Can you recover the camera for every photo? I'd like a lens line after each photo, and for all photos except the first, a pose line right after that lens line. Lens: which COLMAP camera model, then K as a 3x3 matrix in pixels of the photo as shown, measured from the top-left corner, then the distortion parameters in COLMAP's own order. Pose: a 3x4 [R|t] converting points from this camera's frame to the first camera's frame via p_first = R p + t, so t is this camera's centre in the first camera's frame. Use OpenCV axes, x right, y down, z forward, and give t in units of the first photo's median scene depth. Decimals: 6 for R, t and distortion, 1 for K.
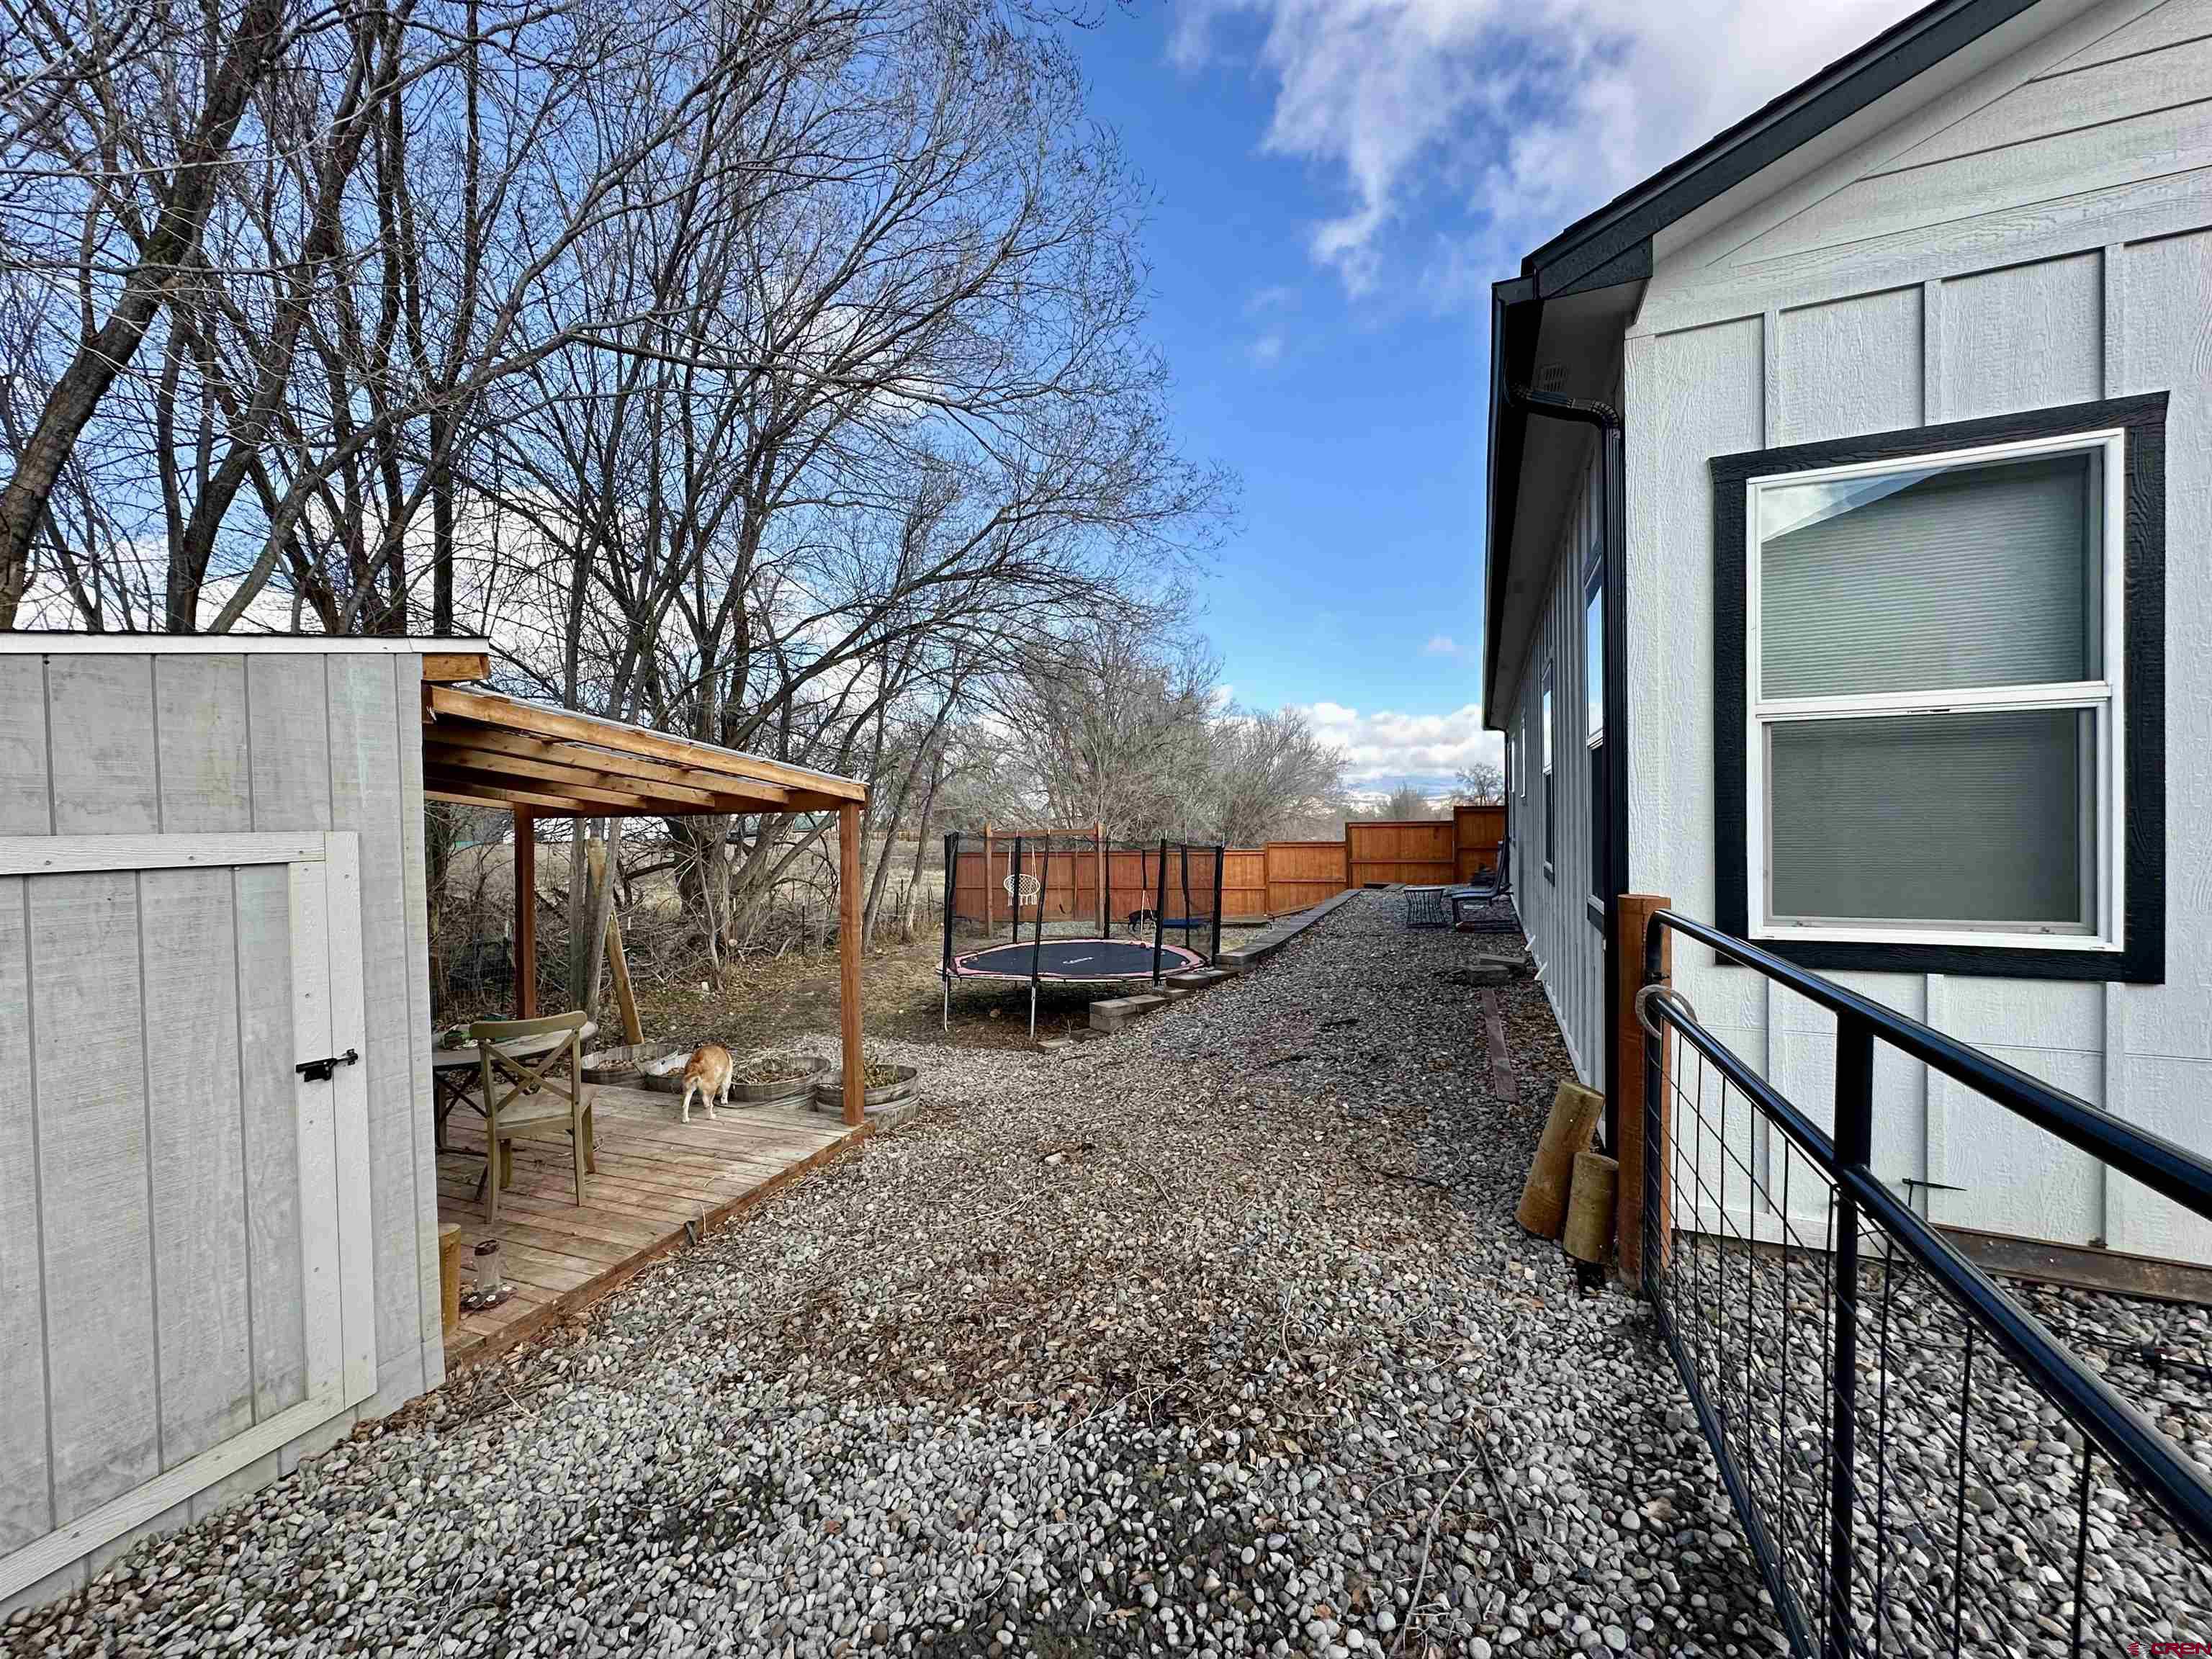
lens RADIAL K [[883.0, 0, 1096.4], [0, 883.0, 831.8], [0, 0, 1]] dist [0.002176, 0.000014]
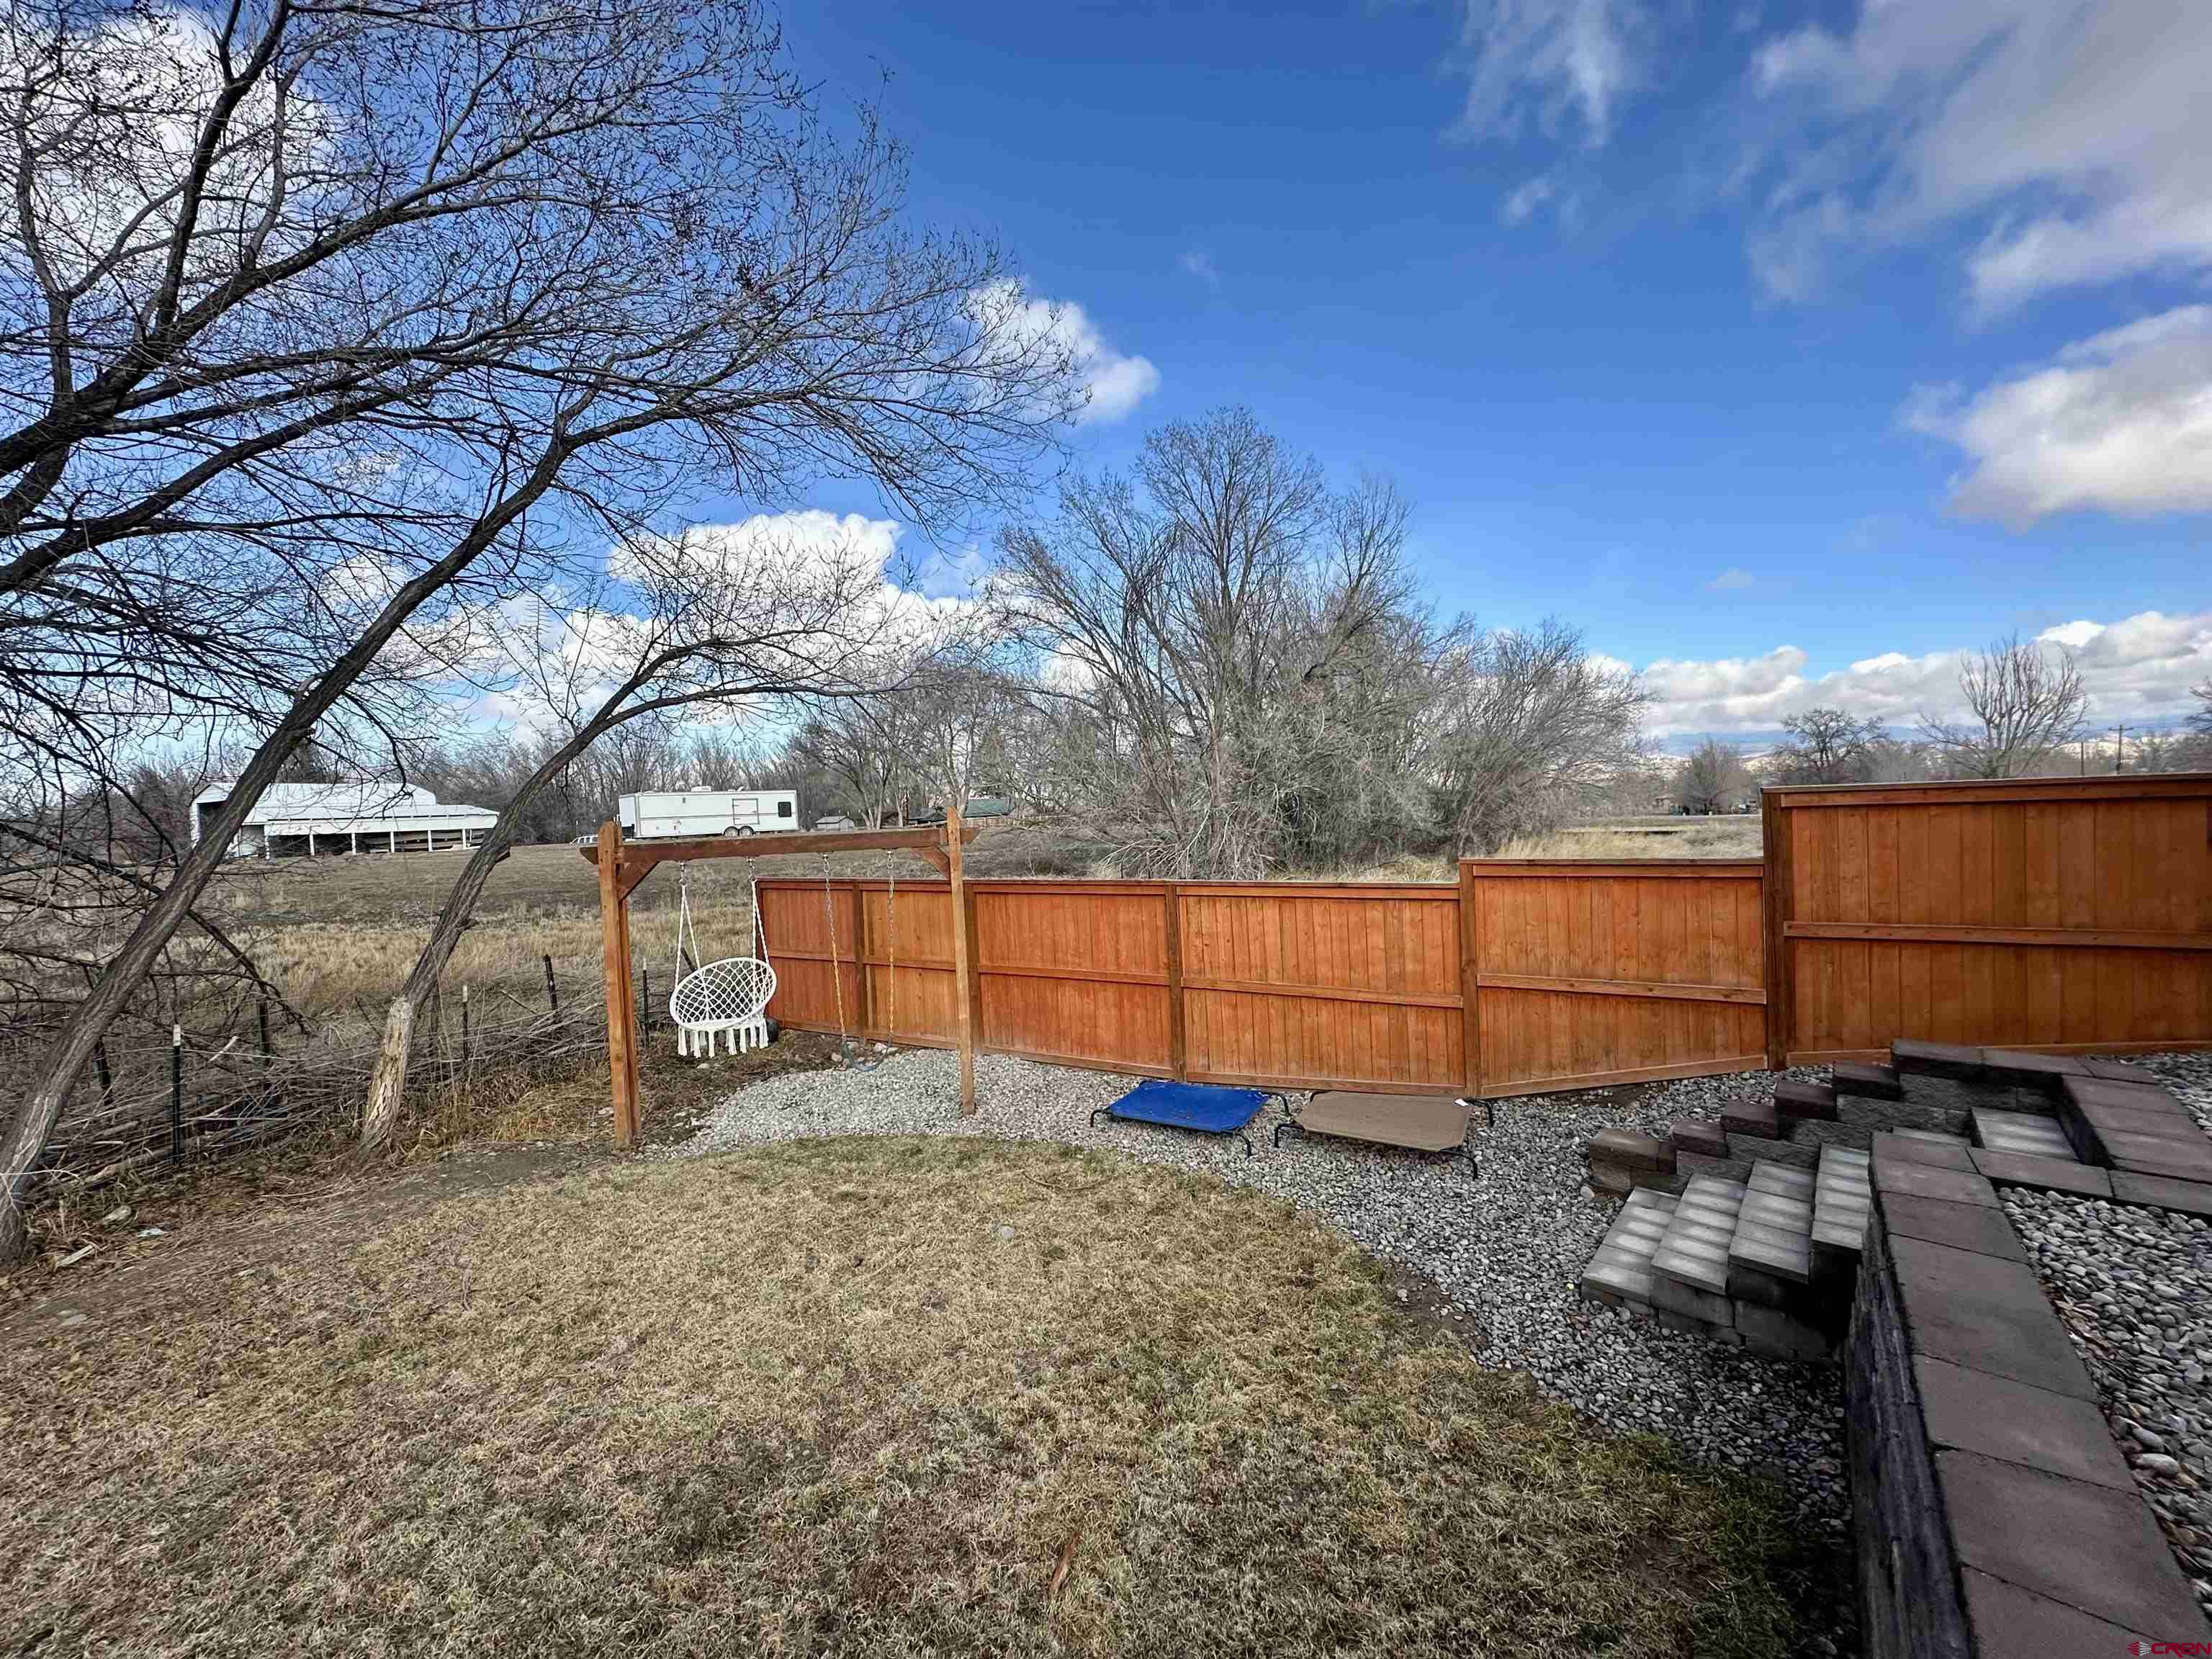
lens RADIAL K [[883.0, 0, 1096.4], [0, 883.0, 831.8], [0, 0, 1]] dist [0.002176, 0.000014]
pose [[0.967474, -0.024291, -0.251803, 0.042497], [0.029583, 0.999413, 0.017251, -0.005466], [0.251236, -0.024139, 0.967625, 0.216902]]
